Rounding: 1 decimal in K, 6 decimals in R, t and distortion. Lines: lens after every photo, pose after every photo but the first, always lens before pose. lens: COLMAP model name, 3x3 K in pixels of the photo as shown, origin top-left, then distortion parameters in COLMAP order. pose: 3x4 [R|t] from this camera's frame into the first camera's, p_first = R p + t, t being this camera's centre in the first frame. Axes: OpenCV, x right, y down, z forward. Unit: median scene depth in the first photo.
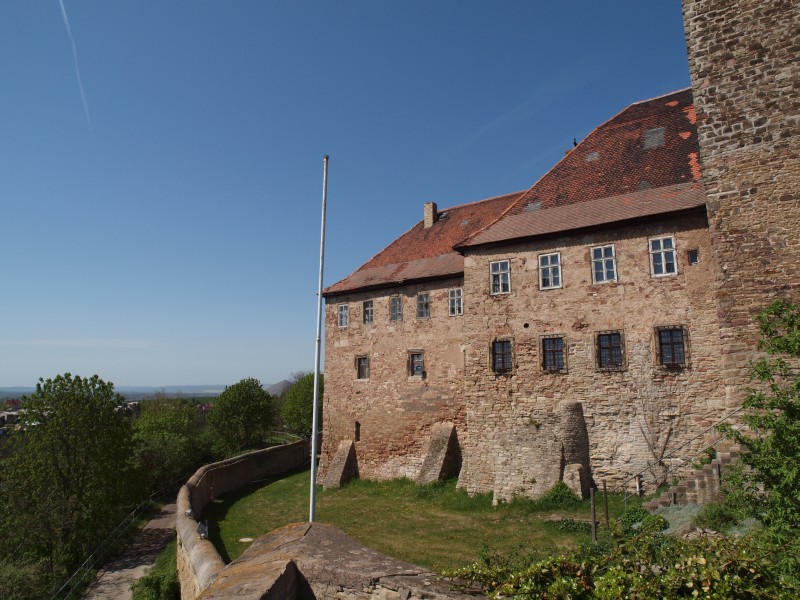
lens RADIAL K [[567.3, 0, 400.0], [0, 567.3, 300.0], [0, 0, 1]] dist [-0.127314, 0.099922]
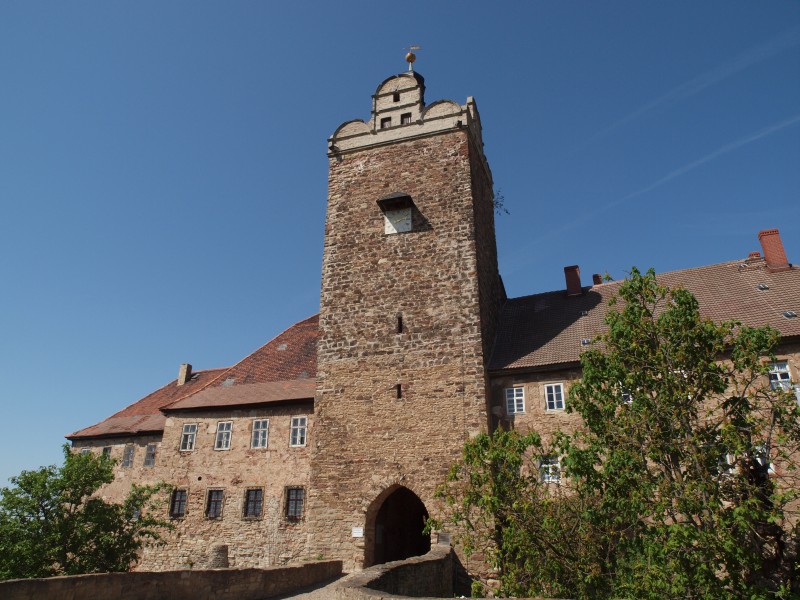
lens RADIAL K [[567.3, 0, 400.0], [0, 567.3, 300.0], [0, 0, 1]] dist [-0.127314, 0.099922]
pose [[0.962231, 0.123726, 0.242492, 0.212625], [-0.056570, 0.962185, -0.266459, -0.023121], [-0.266290, 0.242677, 0.932844, -0.242105]]
